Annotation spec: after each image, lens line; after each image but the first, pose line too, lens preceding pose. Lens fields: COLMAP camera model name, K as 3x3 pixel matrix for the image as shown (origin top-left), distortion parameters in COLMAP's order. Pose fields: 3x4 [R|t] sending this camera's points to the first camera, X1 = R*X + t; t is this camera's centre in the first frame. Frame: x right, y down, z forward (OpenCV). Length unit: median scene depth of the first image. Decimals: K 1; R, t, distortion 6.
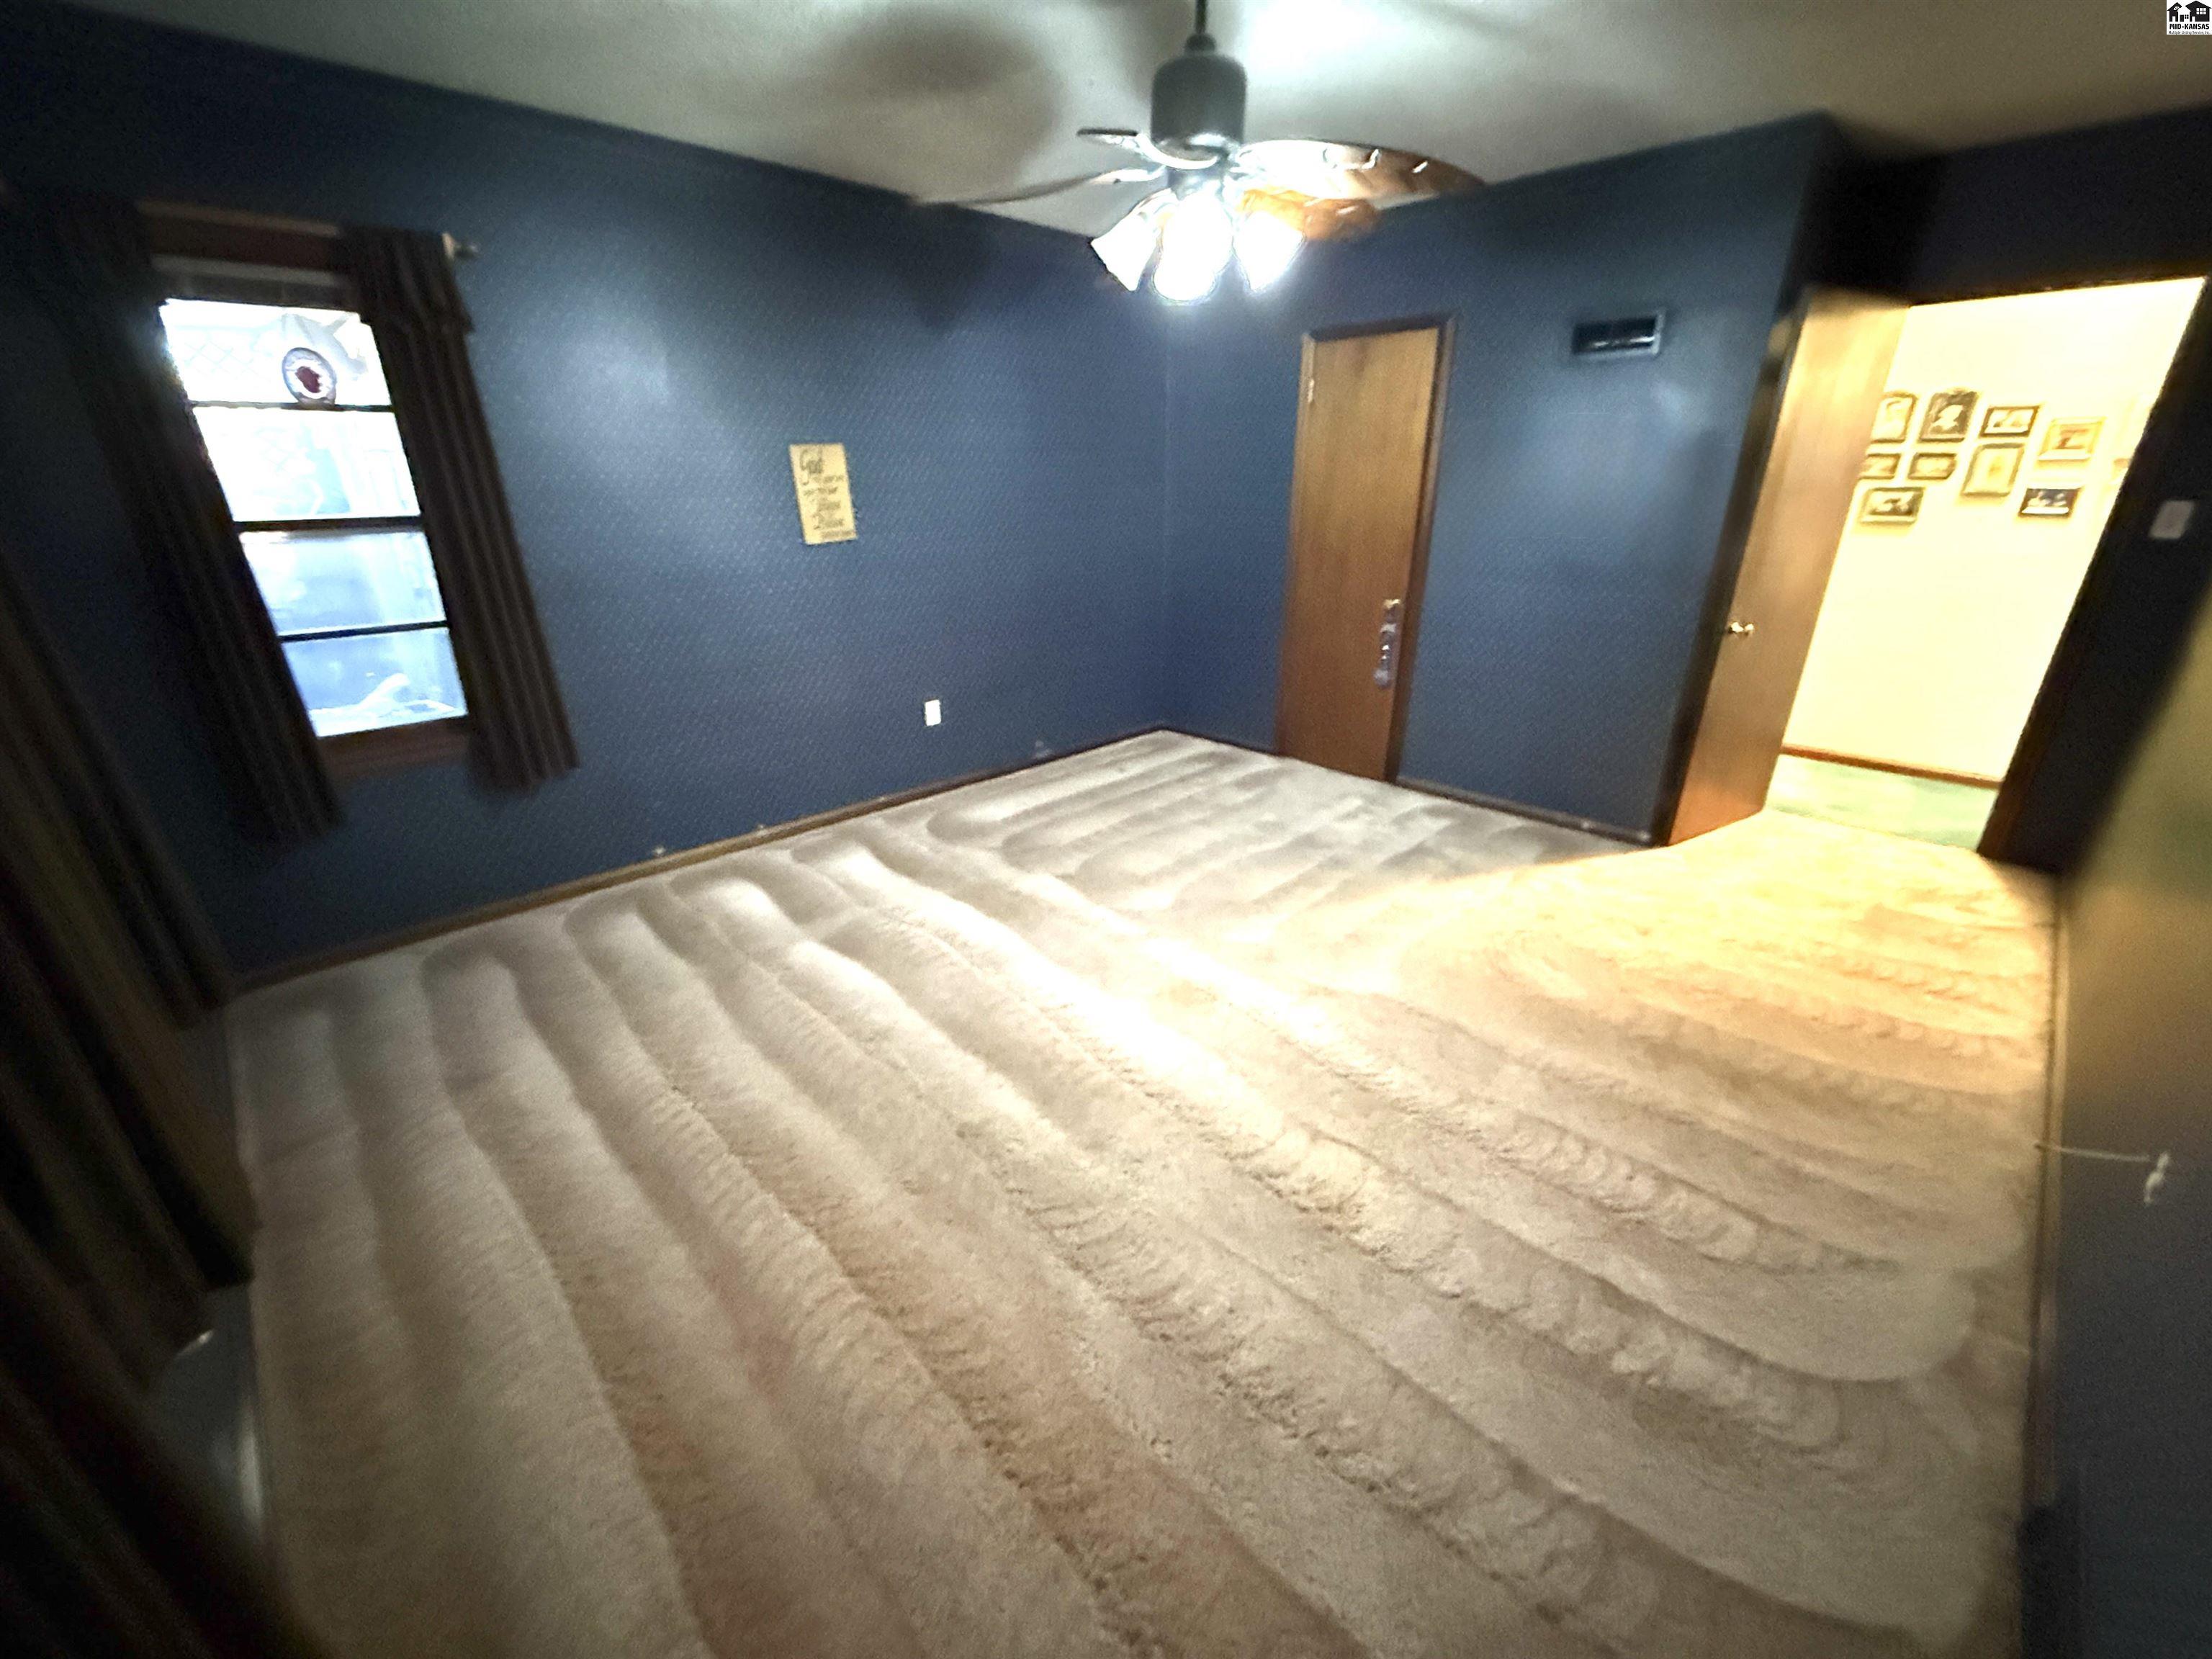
lens RADIAL K [[878.1, 0, 1107.5], [0, 878.1, 831.1], [0, 0, 1]] dist [-0.007970, 0.000573]
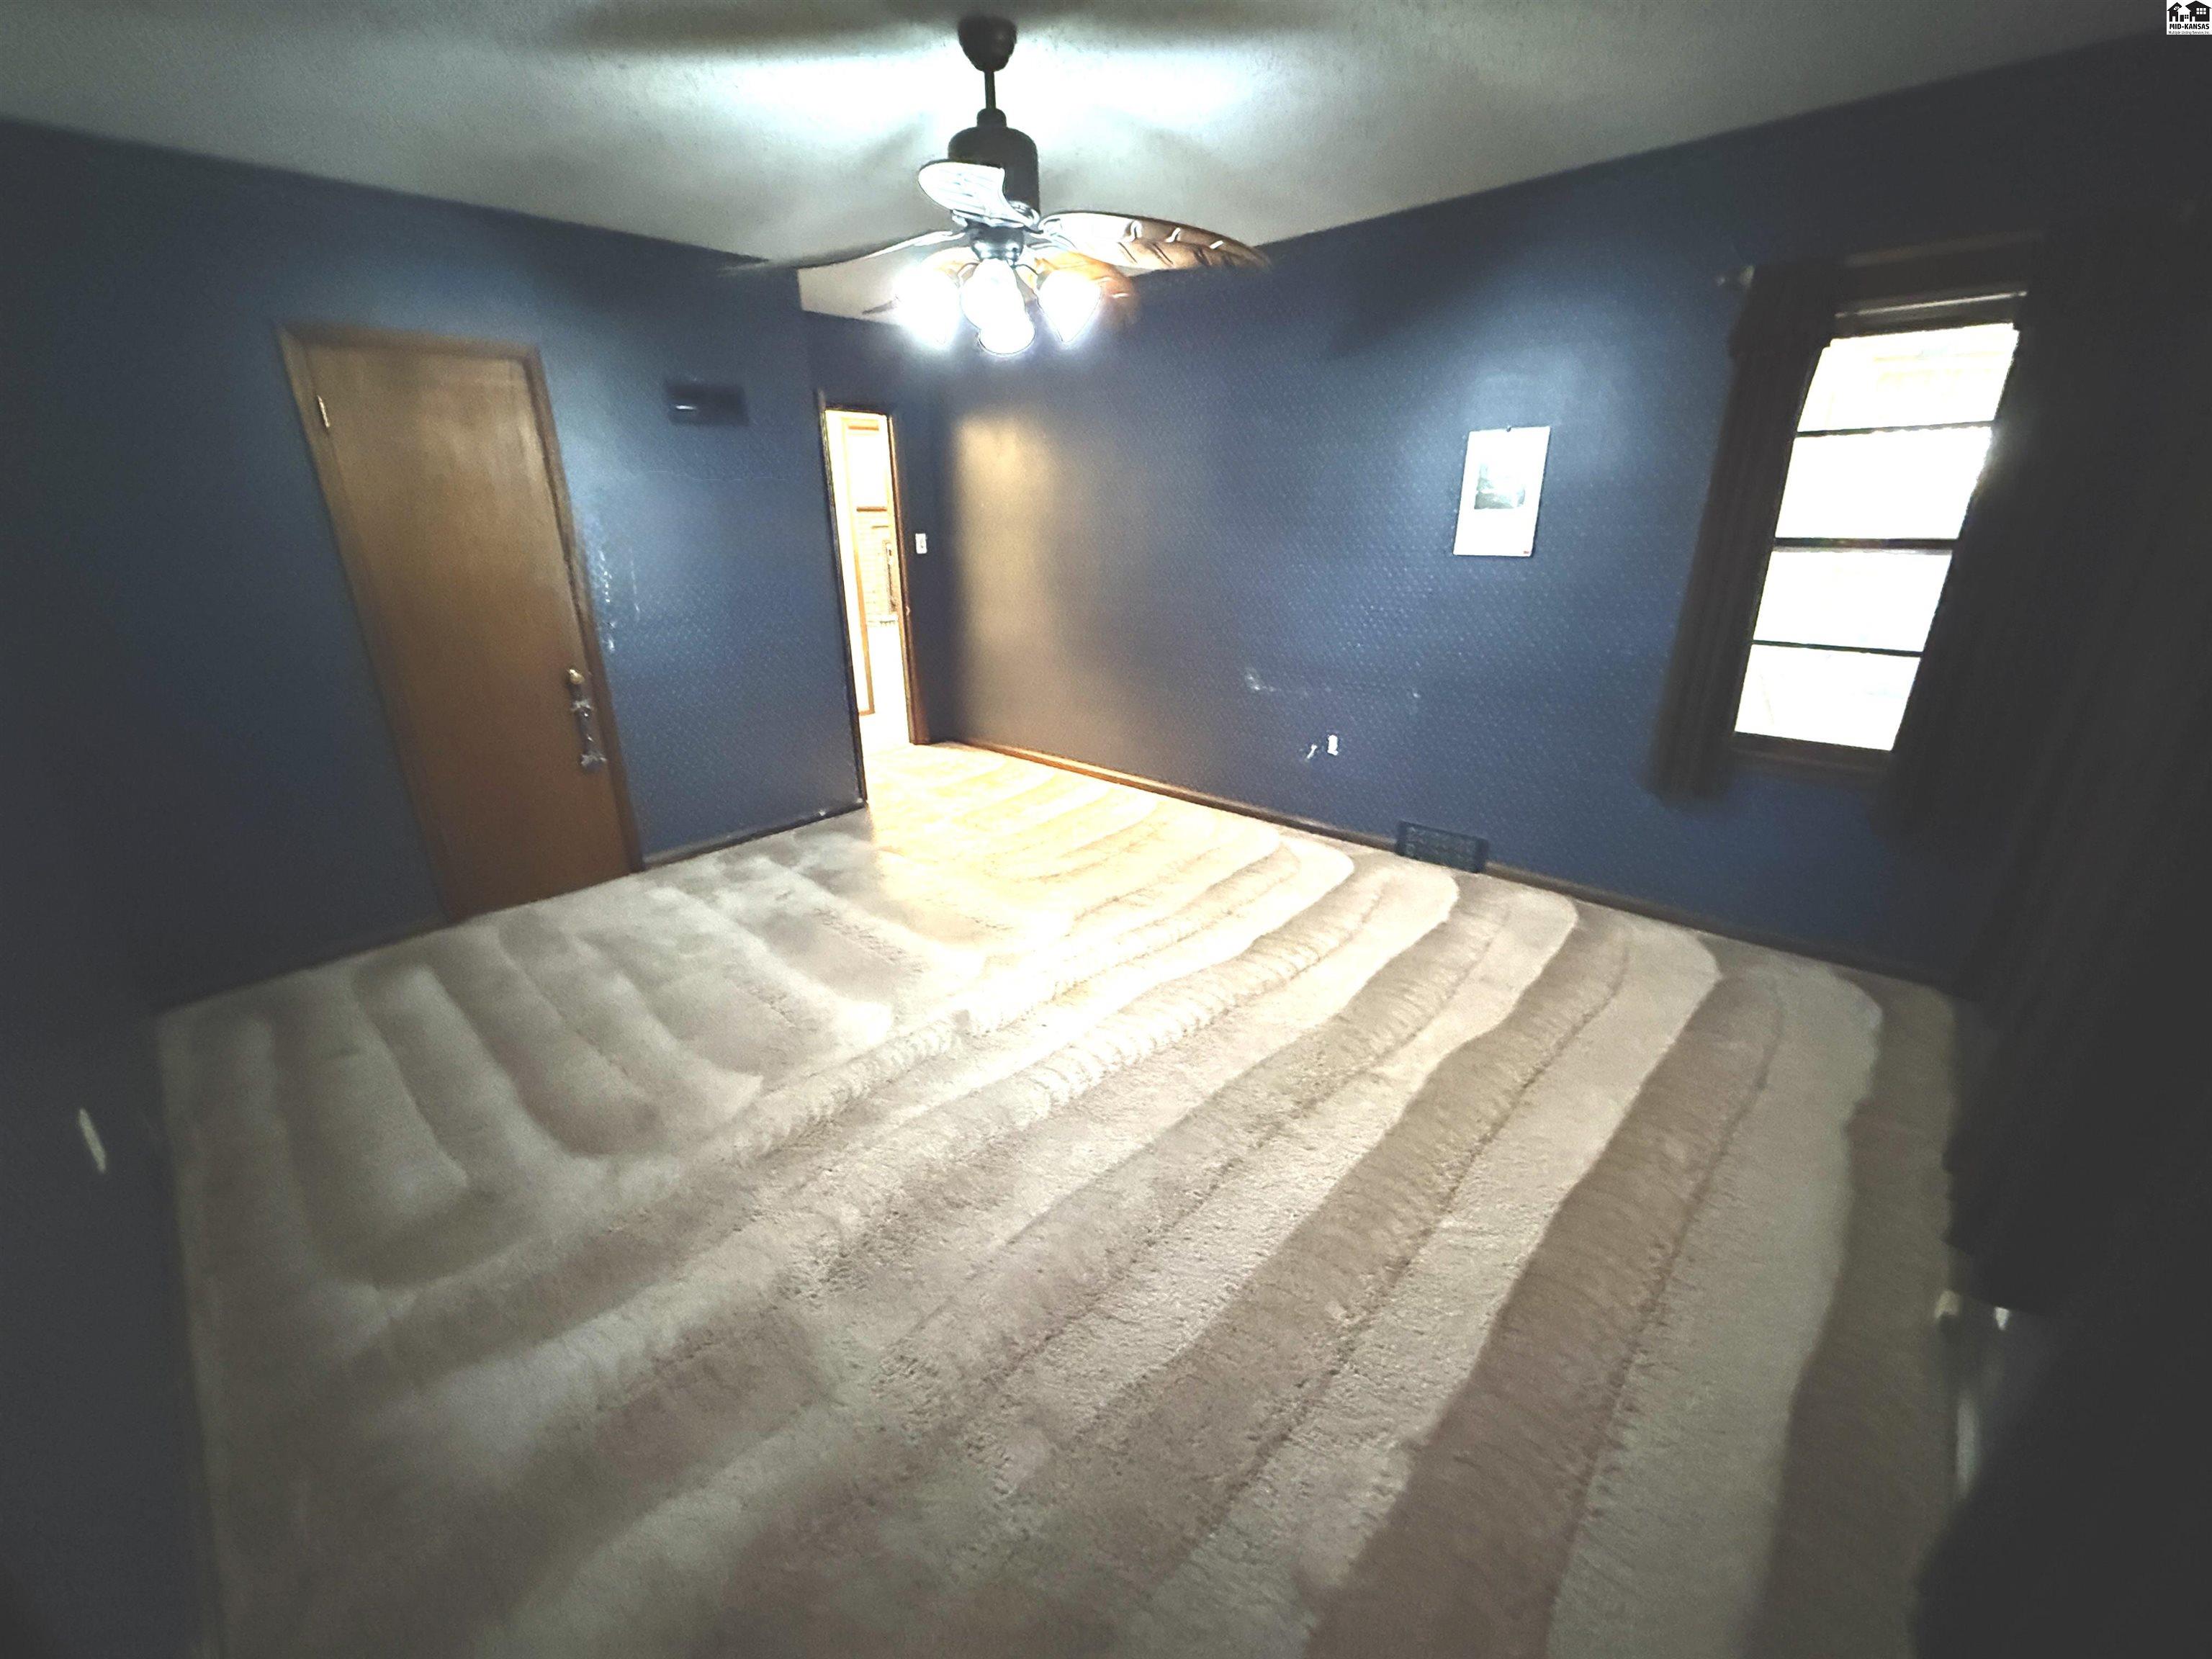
lens RADIAL K [[878.1, 0, 1105.6], [0, 878.1, 834.0], [0, 0, 1]] dist [-0.007970, 0.000573]
pose [[-0.048345, -0.333648, 0.941457, -0.569614], [0.394337, 0.859617, 0.324894, -0.207054], [-0.917693, 0.386959, 0.090012, 0.531852]]
